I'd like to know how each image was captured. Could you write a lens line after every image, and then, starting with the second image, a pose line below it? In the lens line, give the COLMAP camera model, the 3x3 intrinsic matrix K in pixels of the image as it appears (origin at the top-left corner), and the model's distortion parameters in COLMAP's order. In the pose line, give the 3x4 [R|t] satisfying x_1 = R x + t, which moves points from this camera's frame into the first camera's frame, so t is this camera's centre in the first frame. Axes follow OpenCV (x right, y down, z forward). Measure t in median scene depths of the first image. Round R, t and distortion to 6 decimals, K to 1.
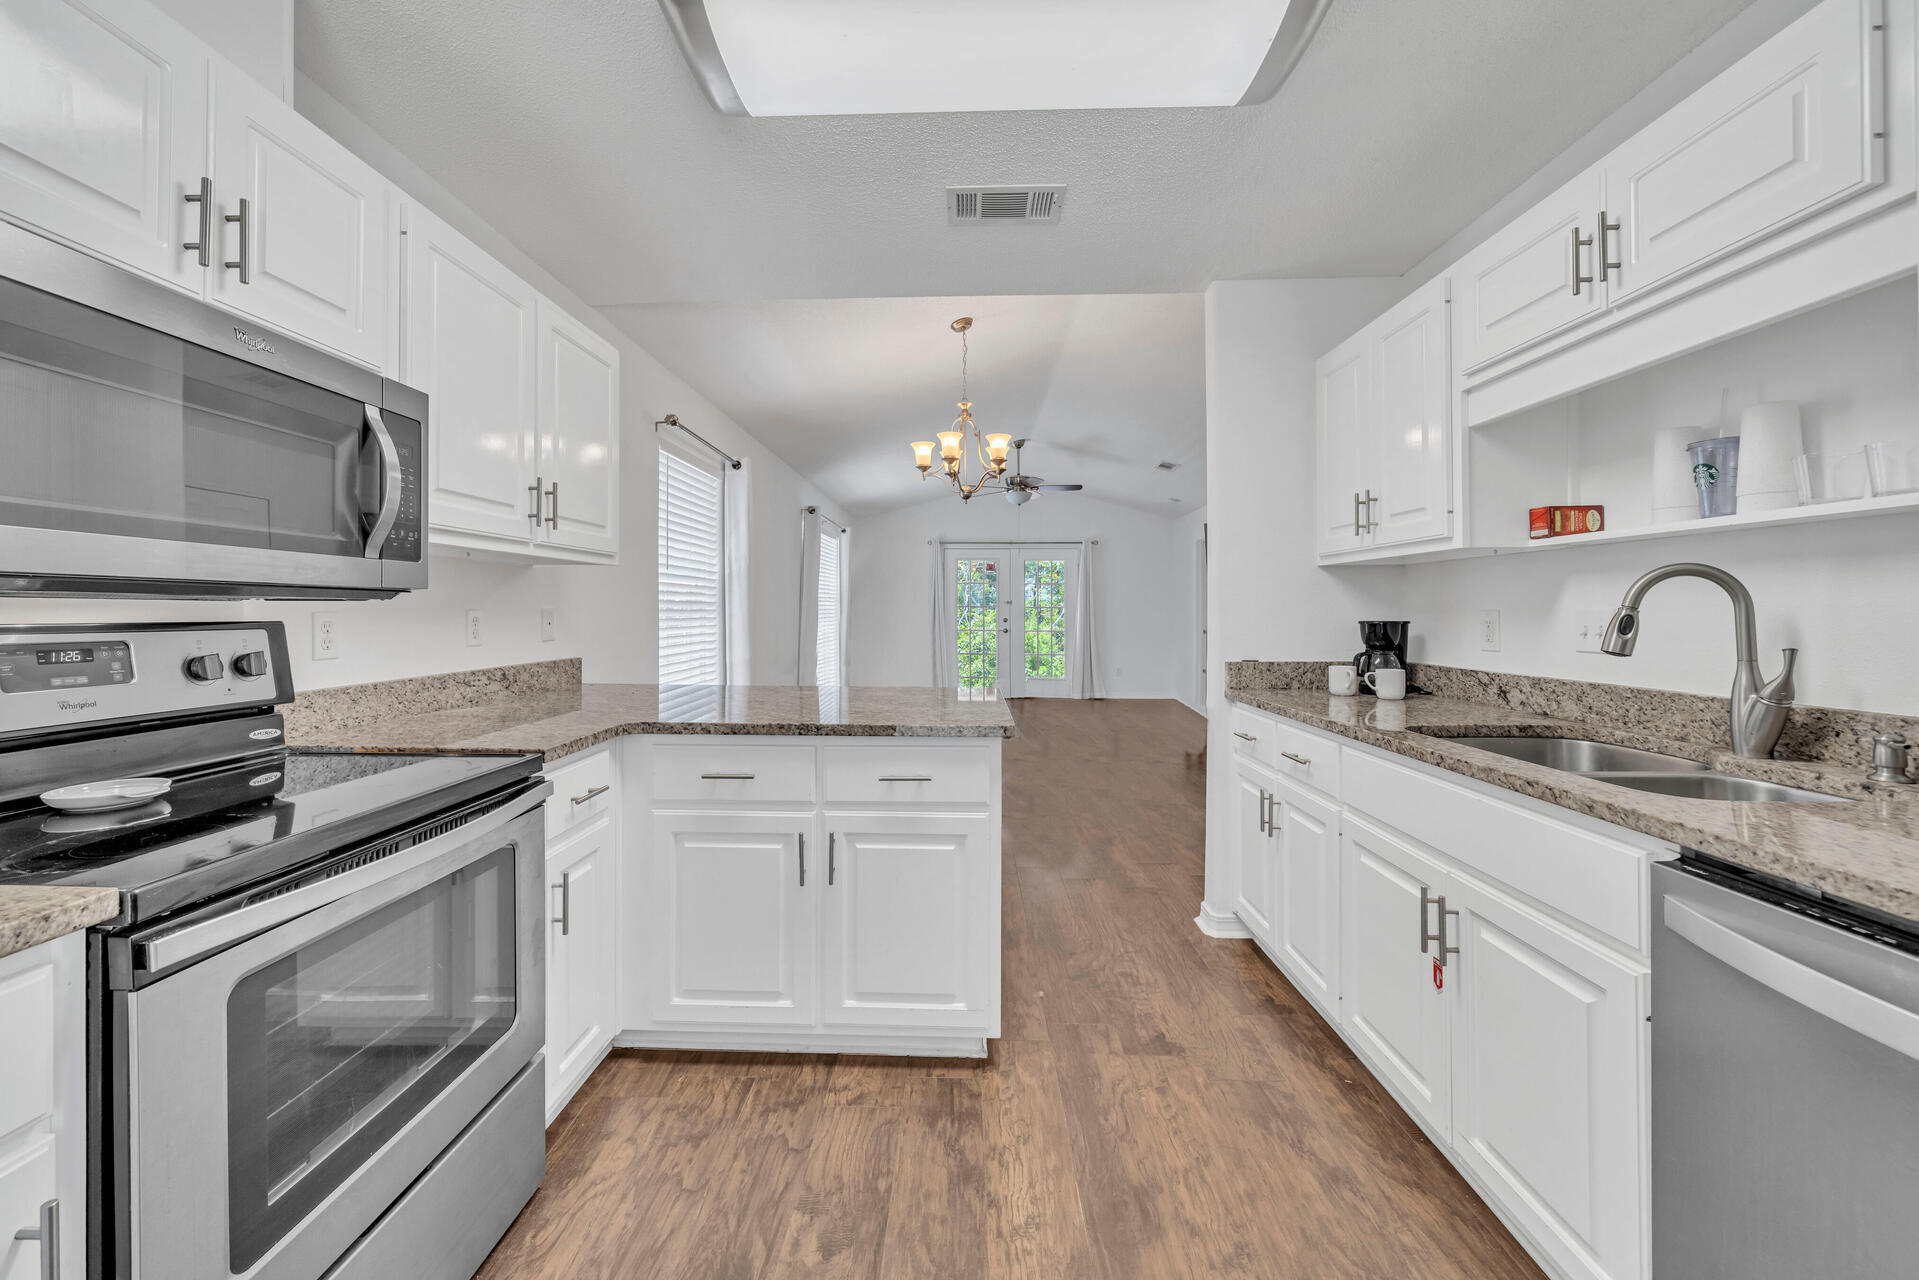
lens RADIAL K [[721.1, 0, 930.3], [0, 721.1, 607.6], [0, 0, 1]] dist [0.000283, -0.000828]
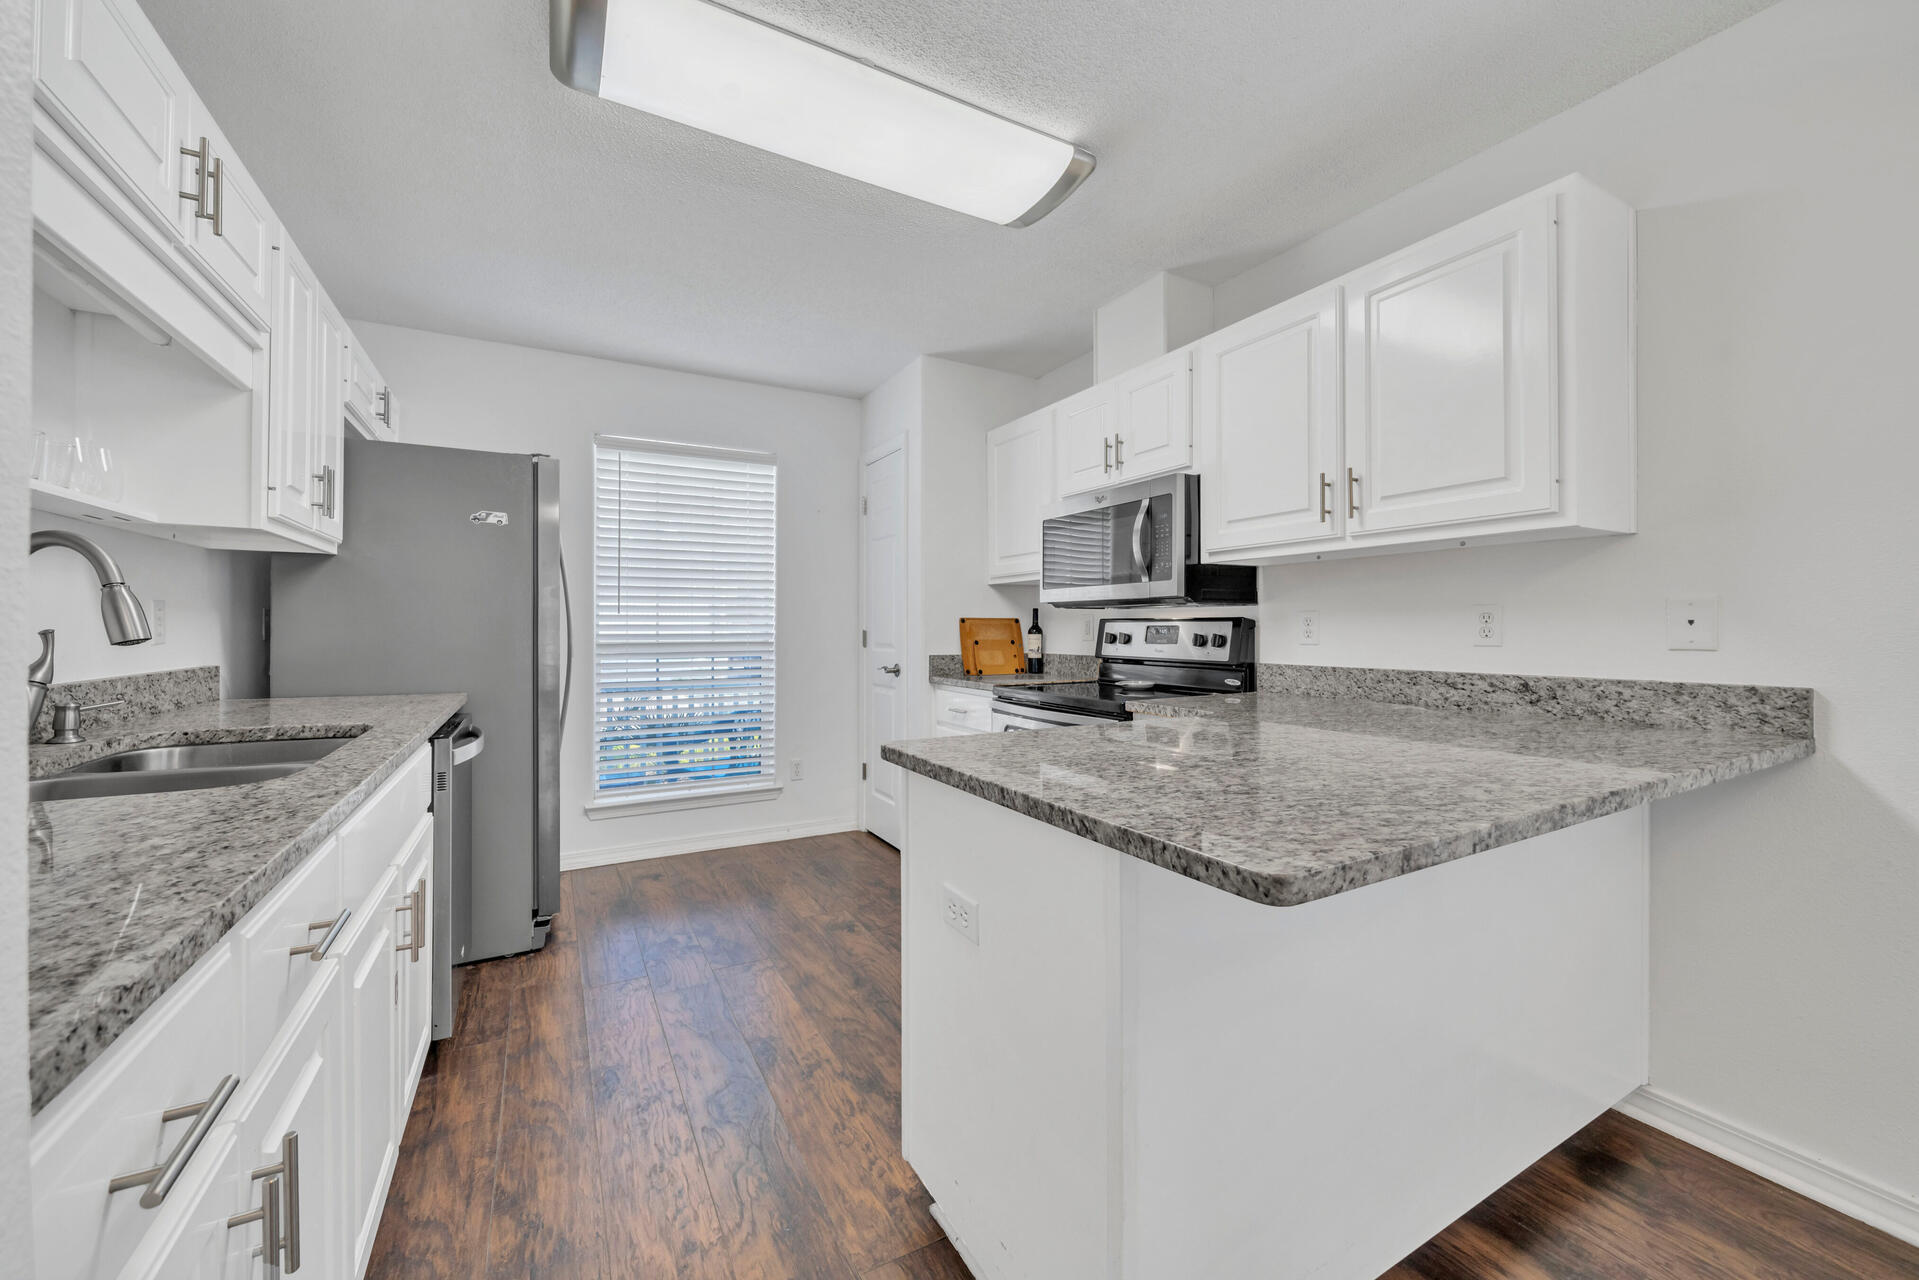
lens RADIAL K [[721.1, 0, 951.0], [0, 721.1, 628.0], [0, 0, 1]] dist [0.000283, -0.000828]
pose [[-0.844293, 0.001780, -0.535880, 0.458810], [0.003266, 0.999993, -0.001826, 0.036171], [0.535873, -0.003292, -0.844292, 1.659930]]
